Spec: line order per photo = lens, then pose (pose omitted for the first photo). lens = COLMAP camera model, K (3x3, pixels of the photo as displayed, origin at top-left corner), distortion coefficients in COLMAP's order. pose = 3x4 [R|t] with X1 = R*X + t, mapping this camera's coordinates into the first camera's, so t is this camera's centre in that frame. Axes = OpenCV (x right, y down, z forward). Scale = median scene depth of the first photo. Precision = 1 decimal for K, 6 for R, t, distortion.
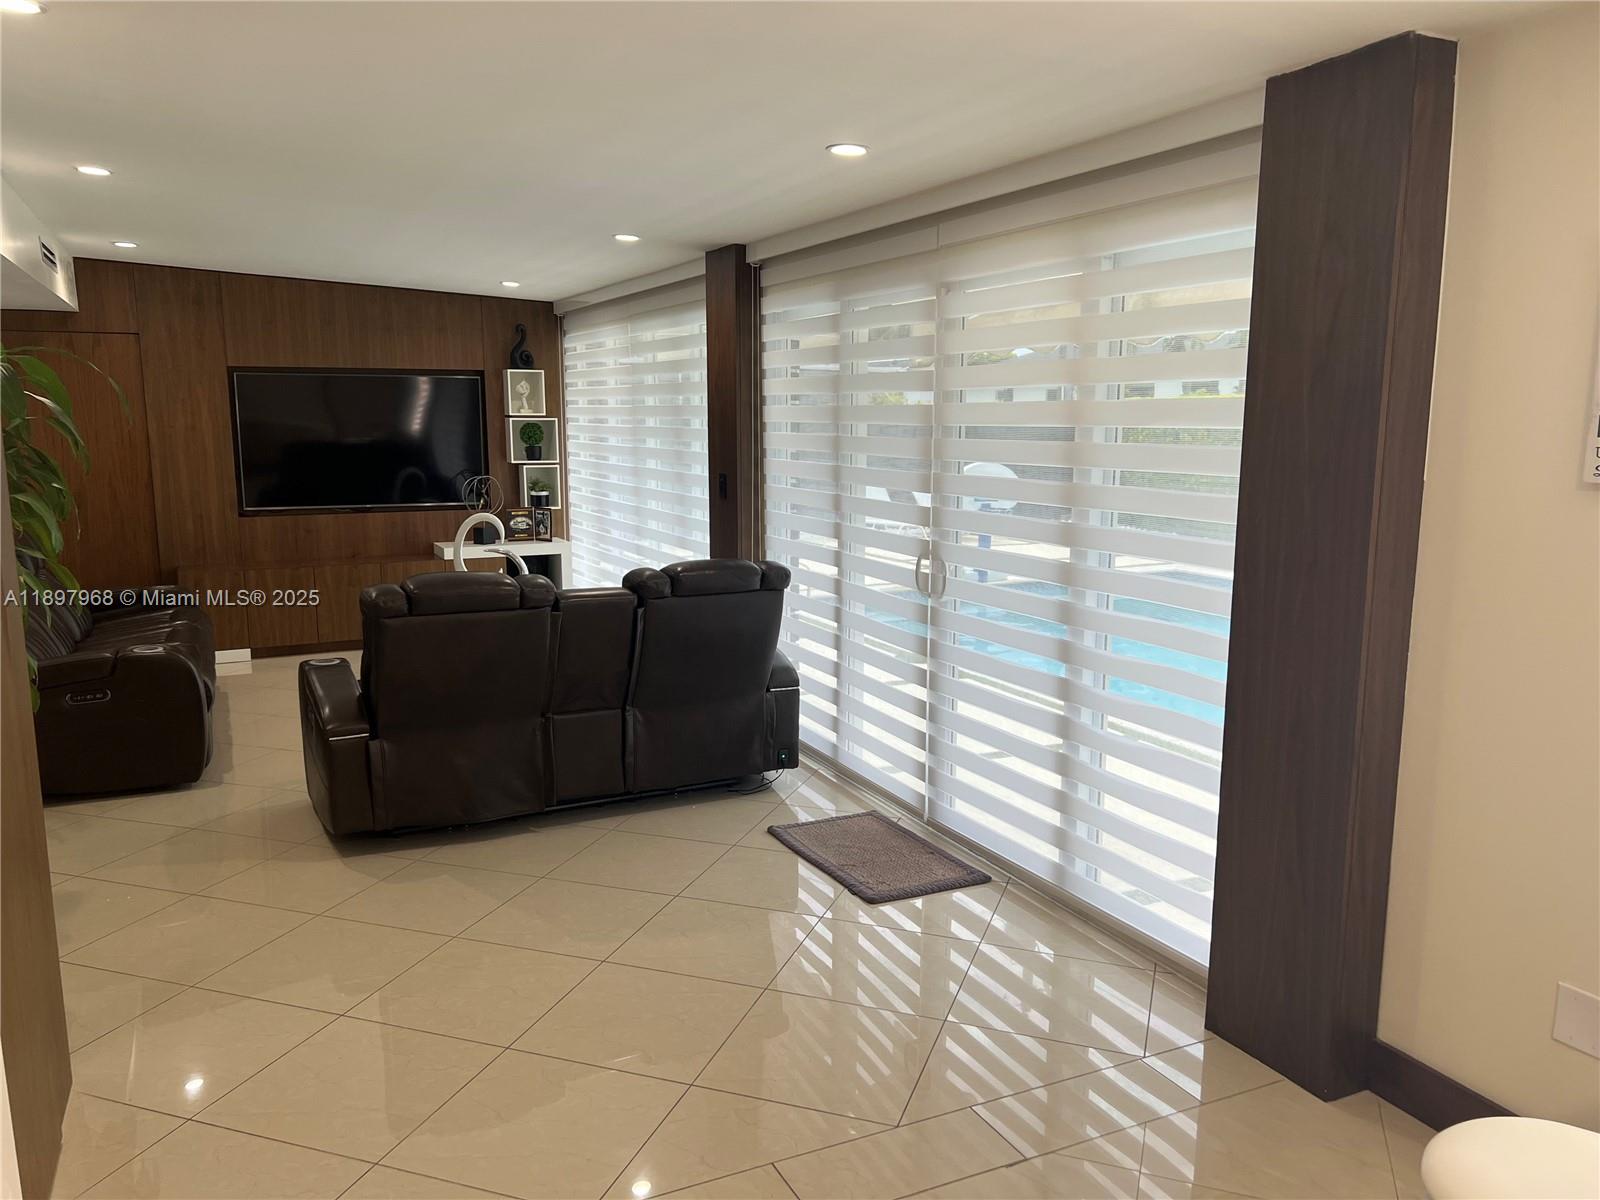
lens RADIAL K [[1210.9, 0, 803.7], [0, 1210.9, 599.3], [0, 0, 1]] dist [0.039534, -0.050903]
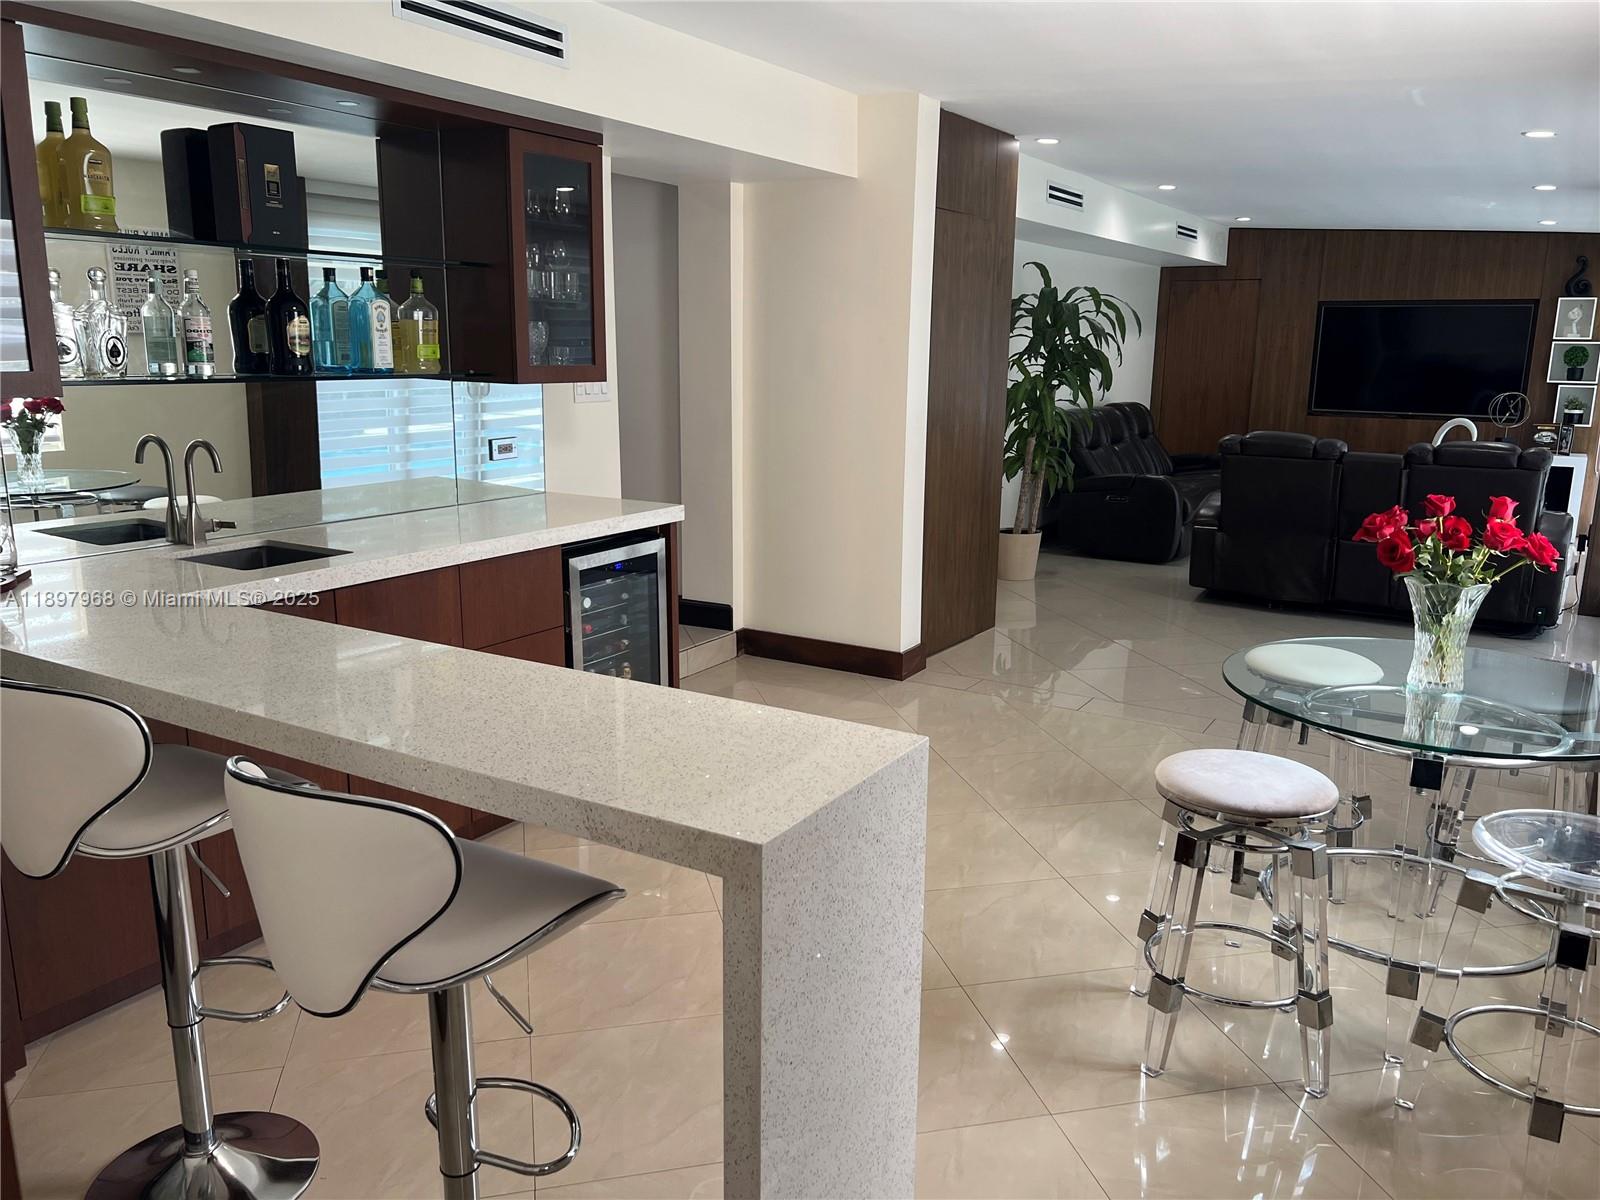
lens RADIAL K [[1210.9, 0, 799.2], [0, 1210.9, 603.6], [0, 0, 1]] dist [0.039534, -0.050903]
pose [[0.540458, 0.181573, -0.821545, 0.345087], [-0.137453, 0.982372, 0.126694, 0.039642], [0.830067, 0.044450, 0.555889, -0.182718]]
